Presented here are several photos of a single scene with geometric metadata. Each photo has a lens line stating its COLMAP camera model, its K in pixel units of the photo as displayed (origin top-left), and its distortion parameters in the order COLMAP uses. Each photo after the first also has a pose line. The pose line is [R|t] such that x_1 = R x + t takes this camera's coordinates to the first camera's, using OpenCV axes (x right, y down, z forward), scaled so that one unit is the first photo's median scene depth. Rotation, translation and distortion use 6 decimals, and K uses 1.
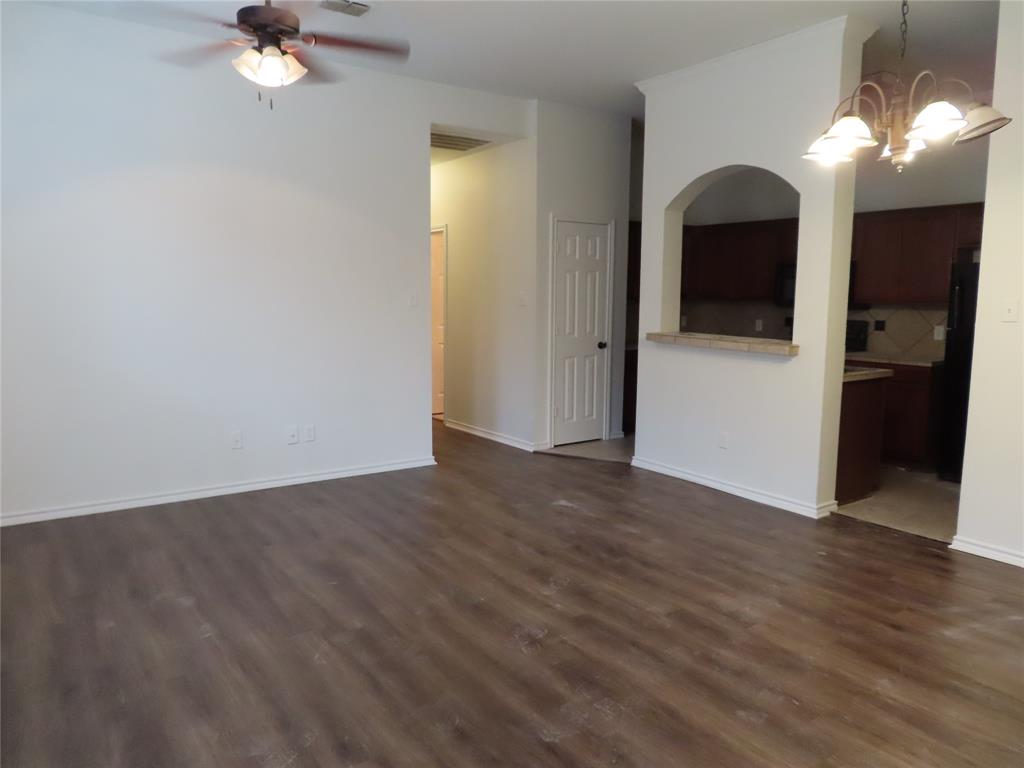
lens RADIAL K [[741.5, 0, 512.0], [0, 741.5, 384.0], [0, 0, 1]] dist [0.000119, -0.000698]
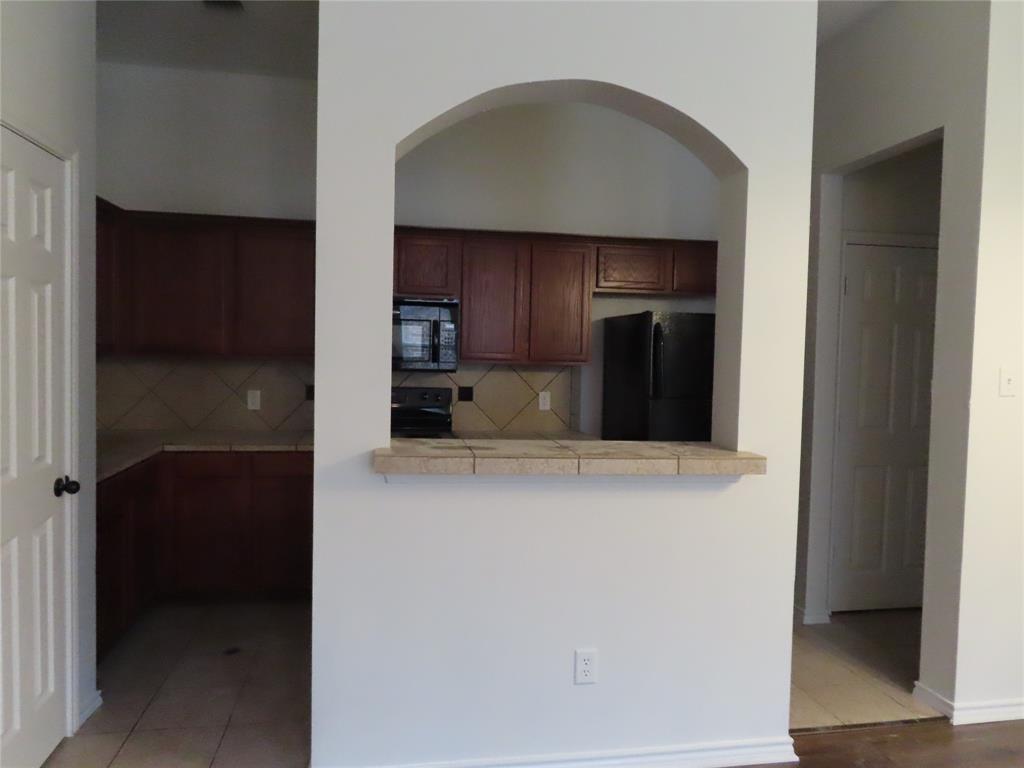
lens RADIAL K [[741.5, 0, 512.0], [0, 741.5, 384.0], [0, 0, 1]] dist [0.000119, -0.000698]
pose [[0.410559, -0.043388, 0.910801, -0.124694], [0.096698, 0.995306, 0.003825, -0.089744], [-0.906692, 0.086503, 0.412828, 0.698702]]
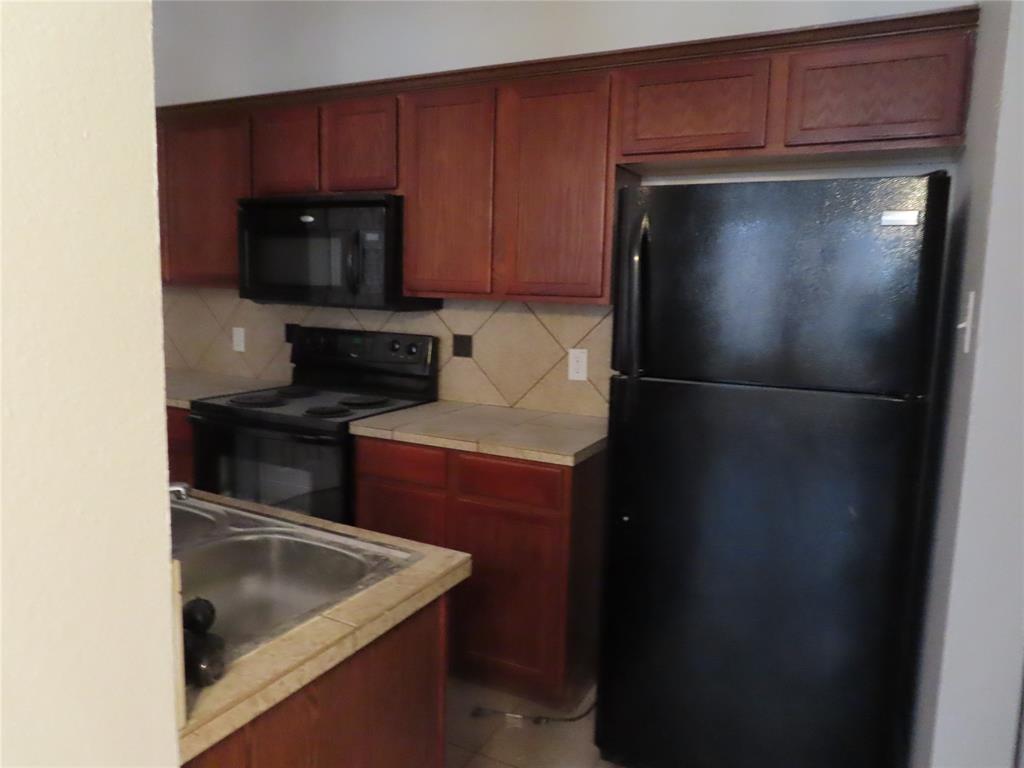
lens RADIAL K [[741.5, 0, 512.0], [0, 741.5, 384.0], [0, 0, 1]] dist [0.000119, -0.000698]
pose [[0.887451, -0.050331, 0.458145, 0.326337], [0.040465, 0.998690, 0.031332, -0.070995], [-0.459121, -0.009267, 0.888325, 0.605394]]
